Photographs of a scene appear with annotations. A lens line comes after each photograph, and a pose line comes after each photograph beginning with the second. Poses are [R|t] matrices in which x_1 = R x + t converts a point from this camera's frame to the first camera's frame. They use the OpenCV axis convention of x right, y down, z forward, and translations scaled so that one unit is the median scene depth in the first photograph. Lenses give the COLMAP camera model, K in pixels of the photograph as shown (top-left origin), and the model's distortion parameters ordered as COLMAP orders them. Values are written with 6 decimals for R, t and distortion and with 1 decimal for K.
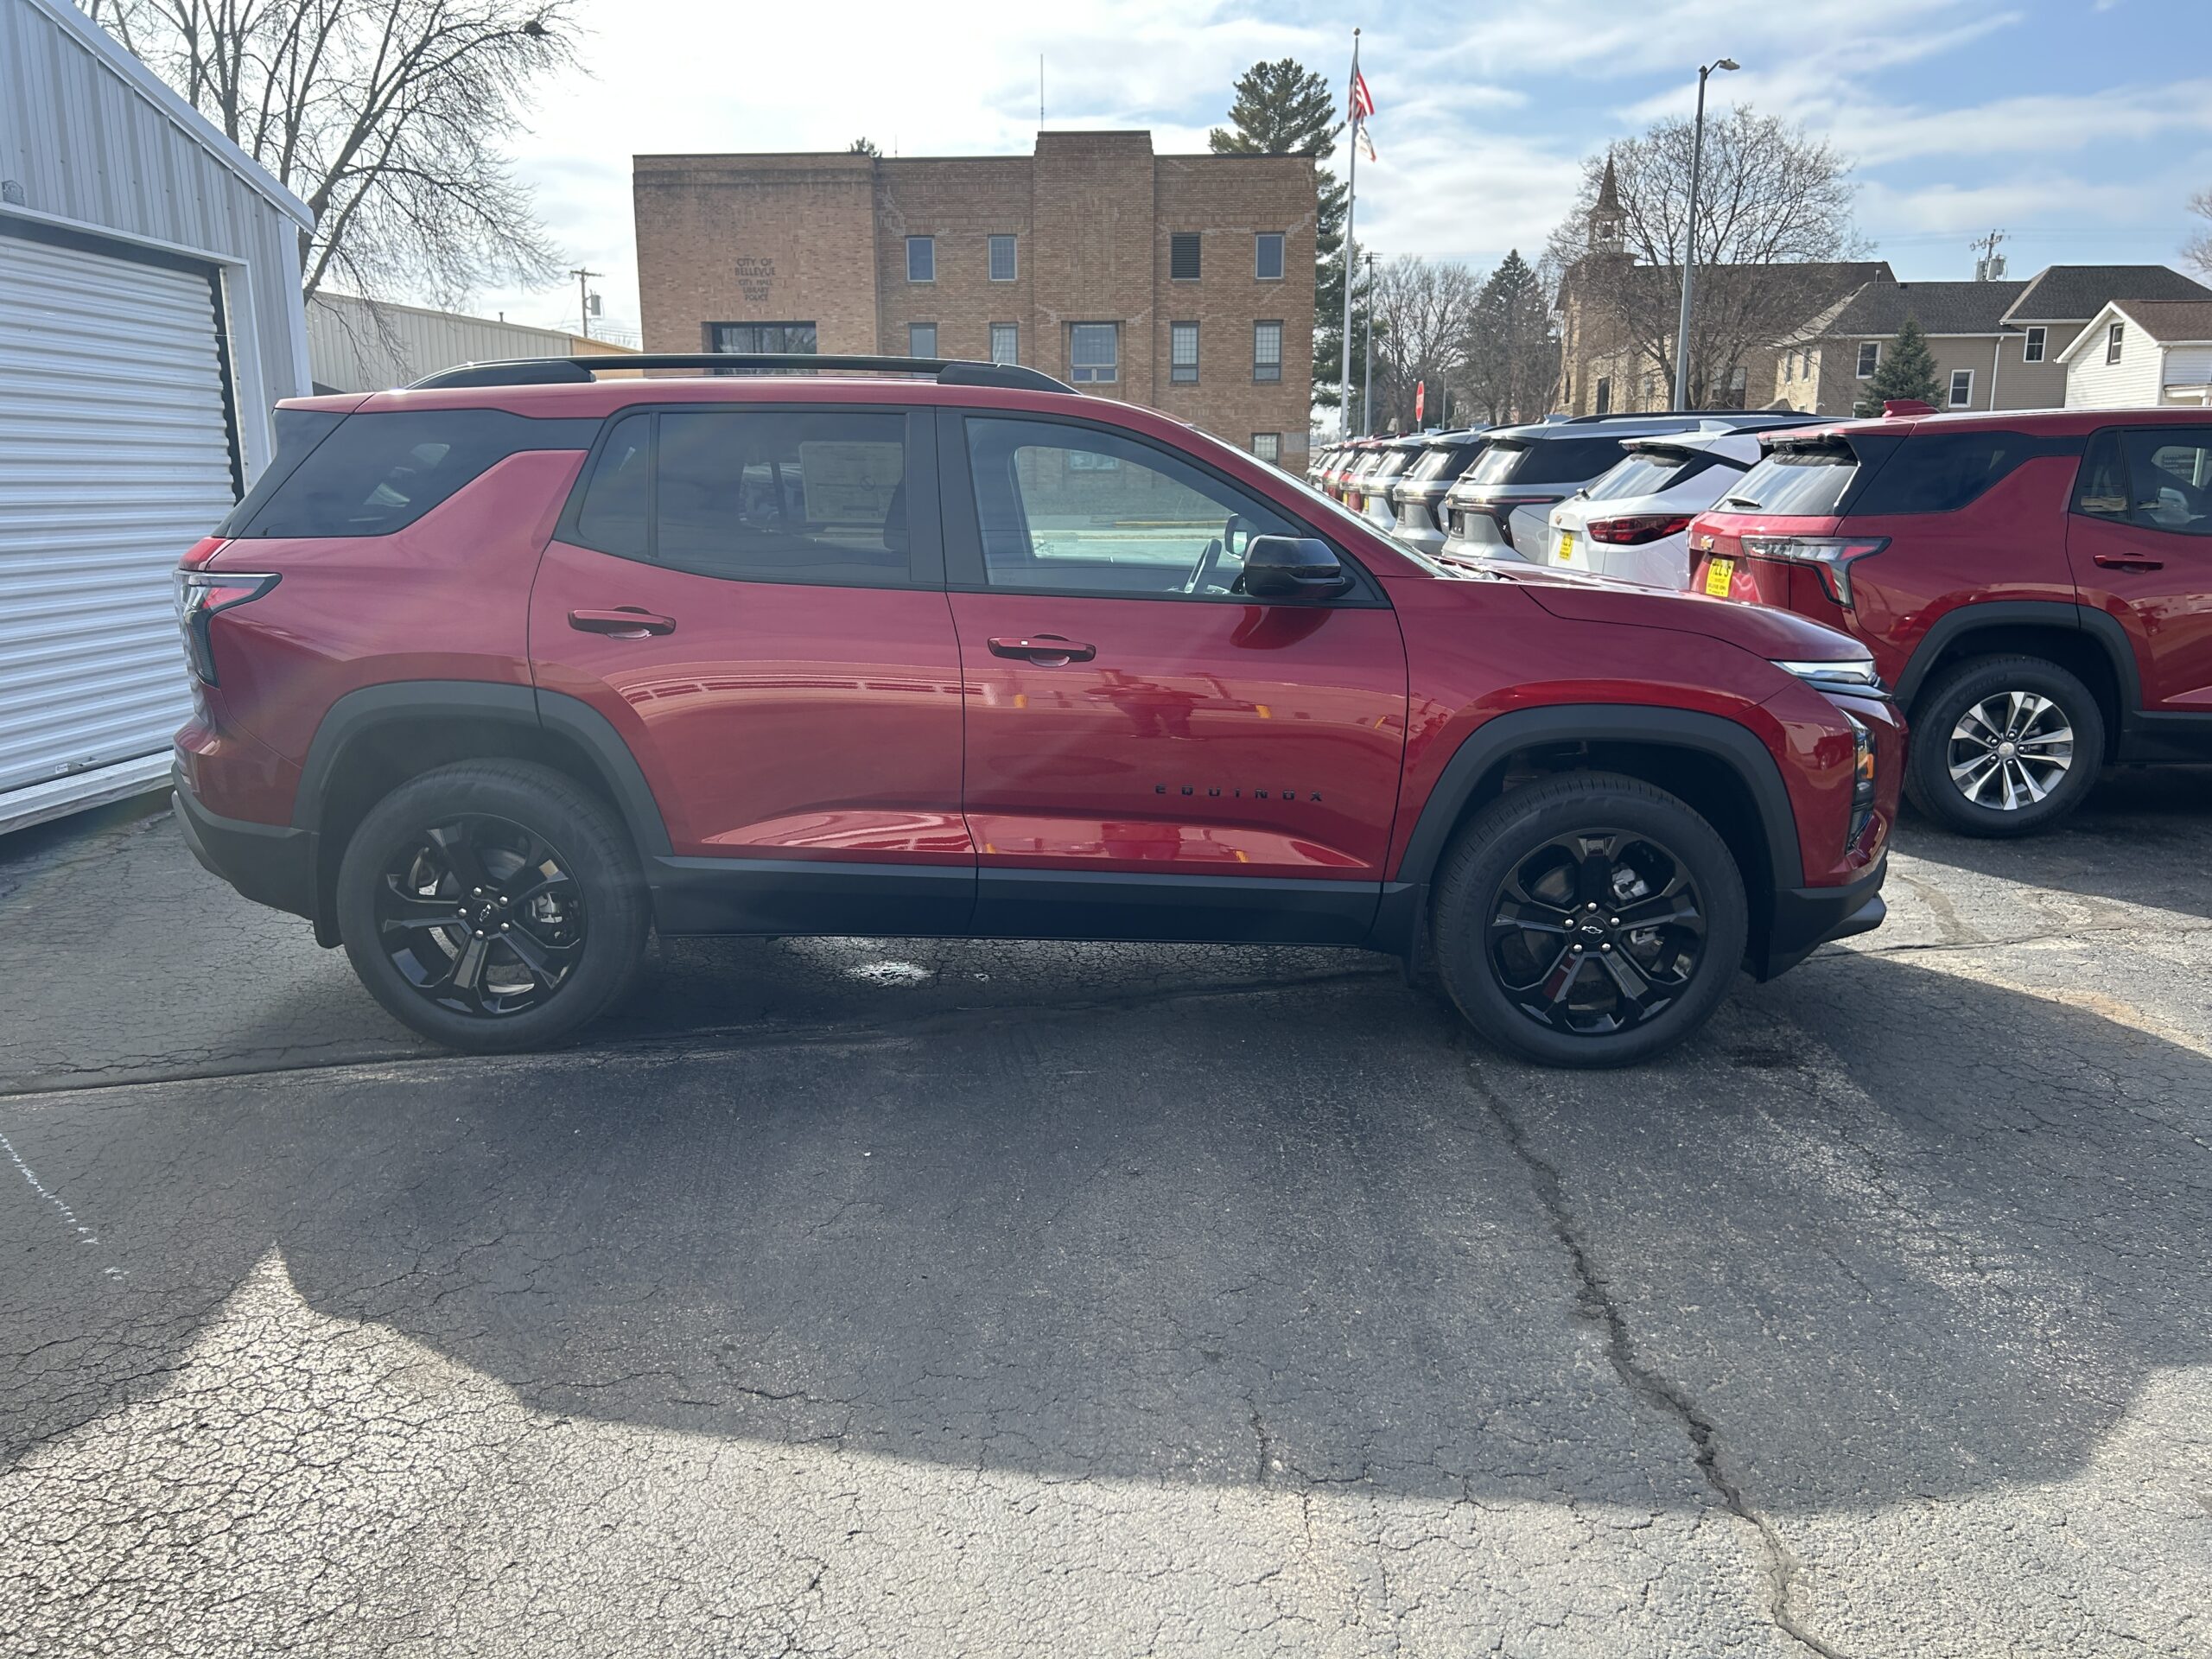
lens RADIAL K [[1687.6, 0, 1116.2], [0, 1687.6, 849.1], [0, 0, 1]] dist [0.048469, -0.061560]
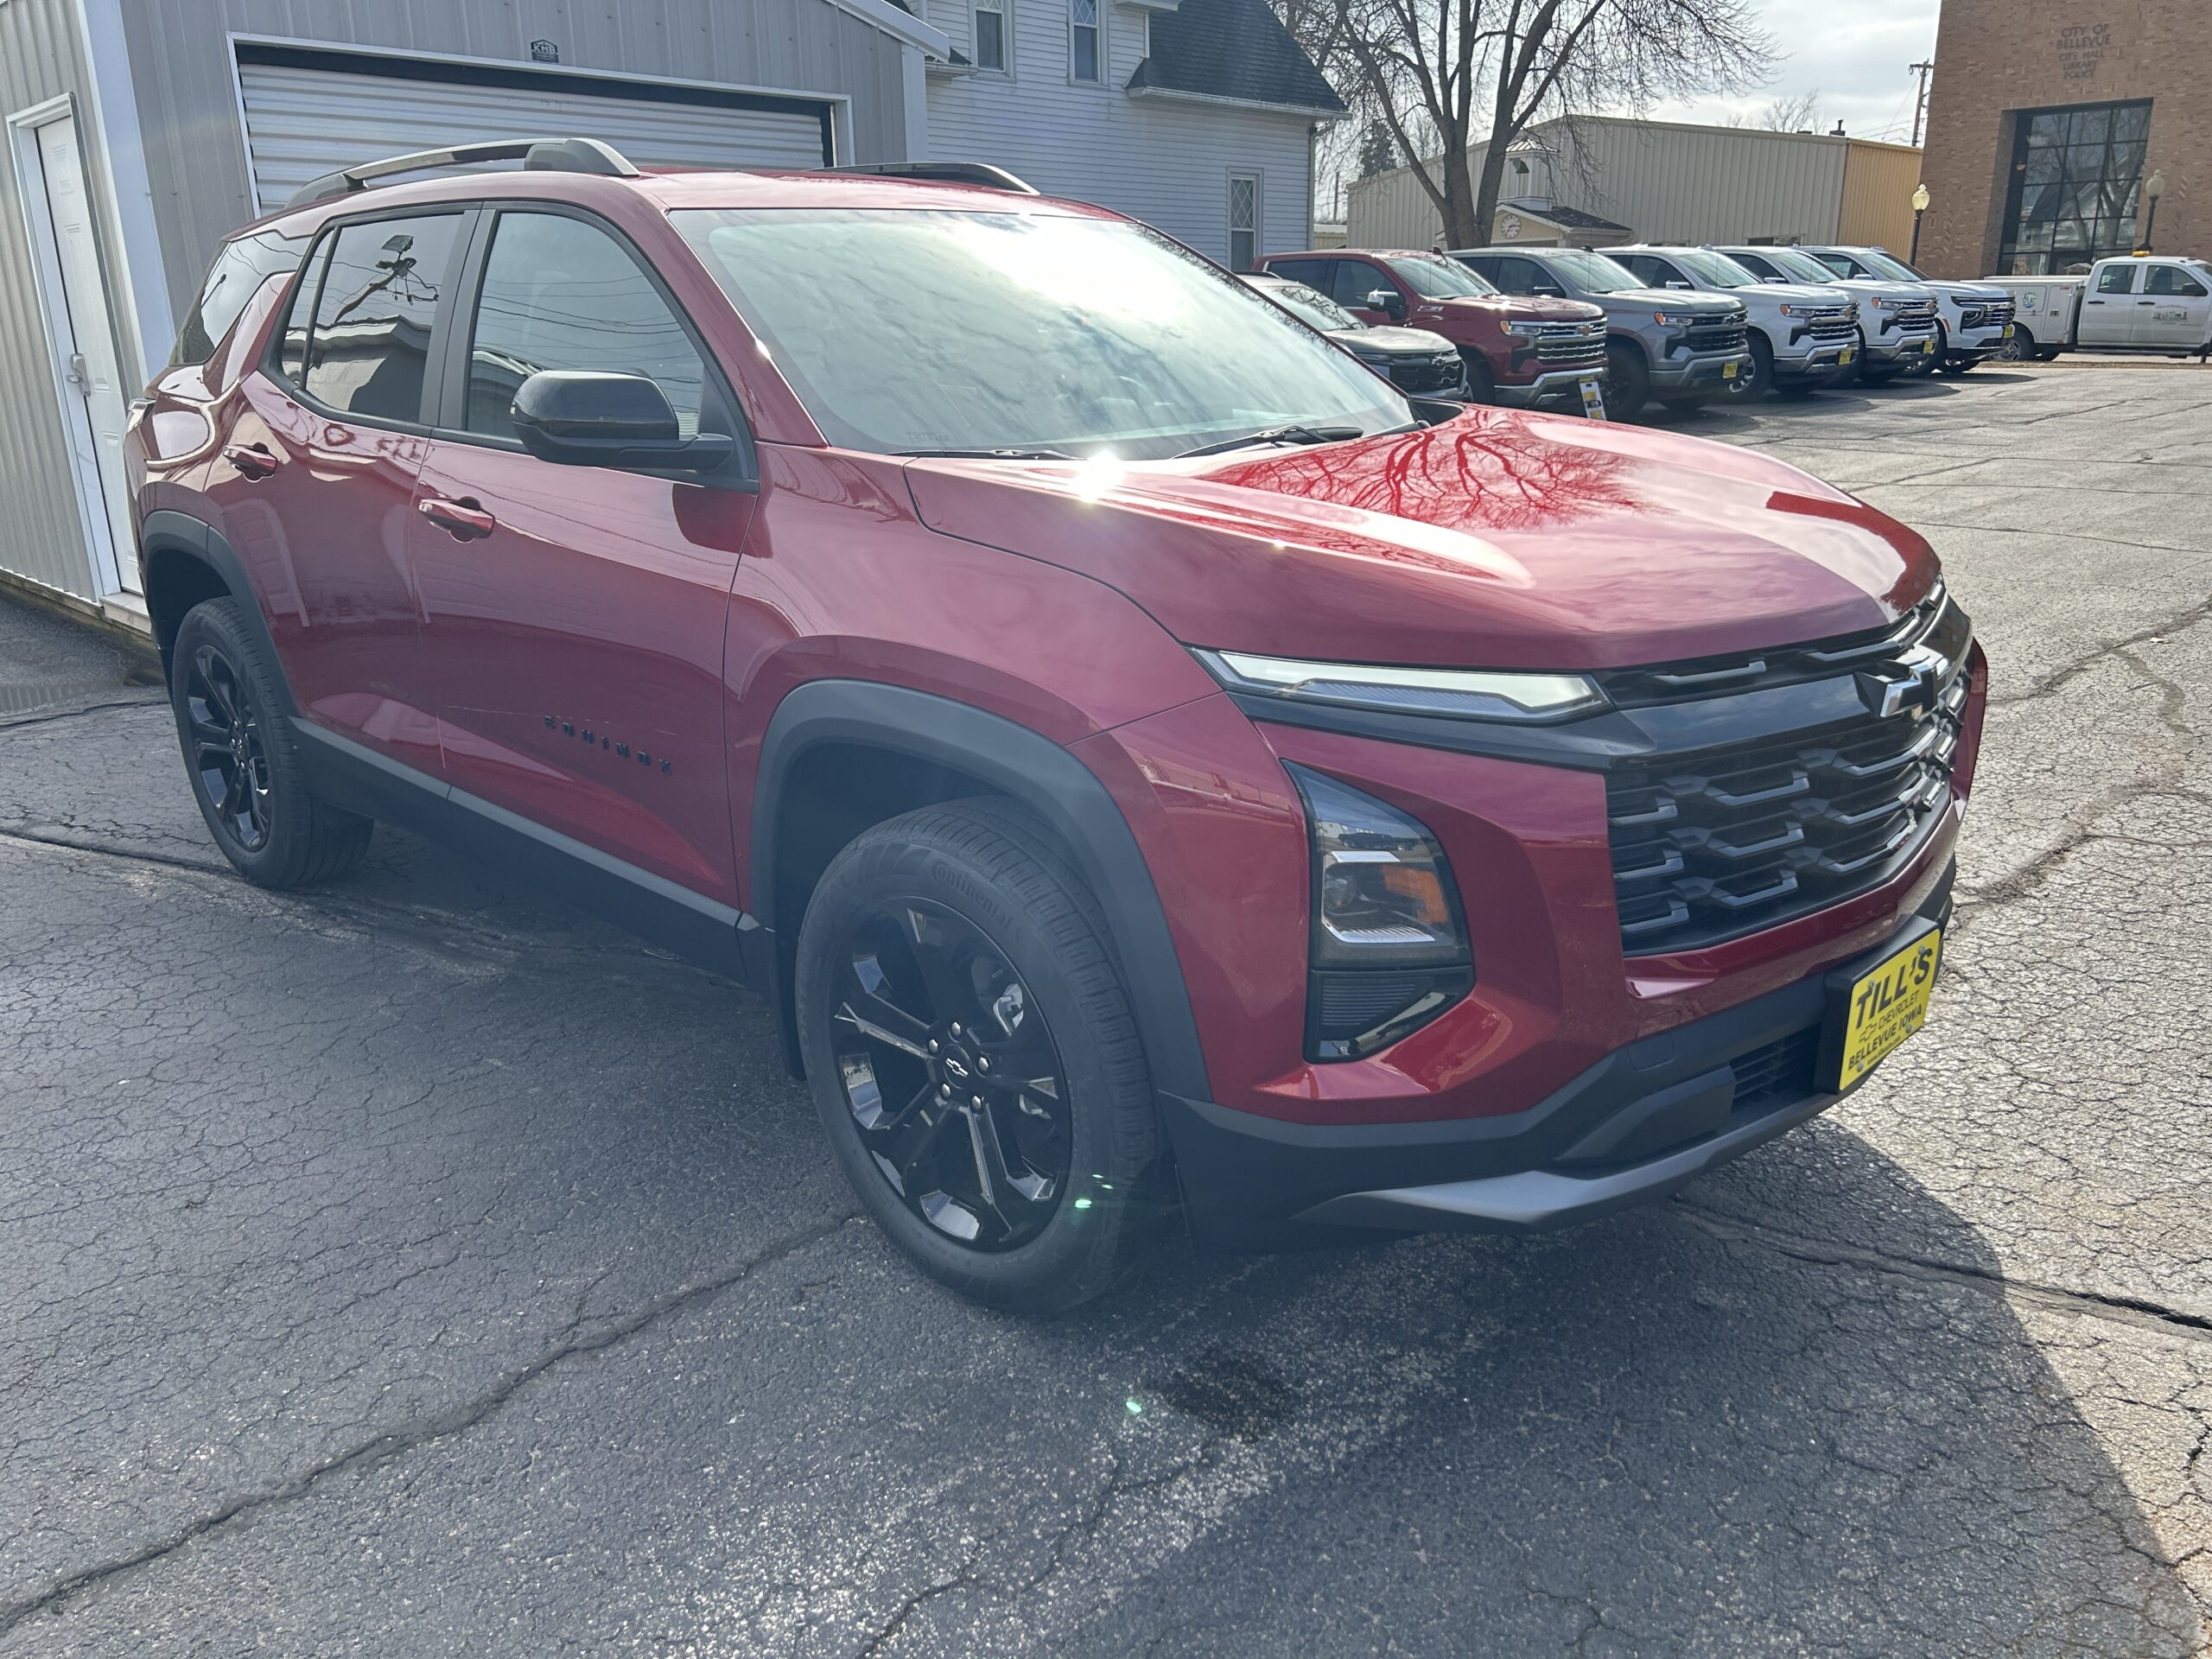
lens RADIAL K [[1687.6, 0, 1116.2], [0, 1687.6, 849.1], [0, 0, 1]] dist [0.048469, -0.061560]
pose [[0.724424, 0.195507, -0.661050, 0.673087], [-0.132043, 0.980538, 0.145295, -0.116312], [0.676591, -0.017969, 0.736140, 0.588270]]
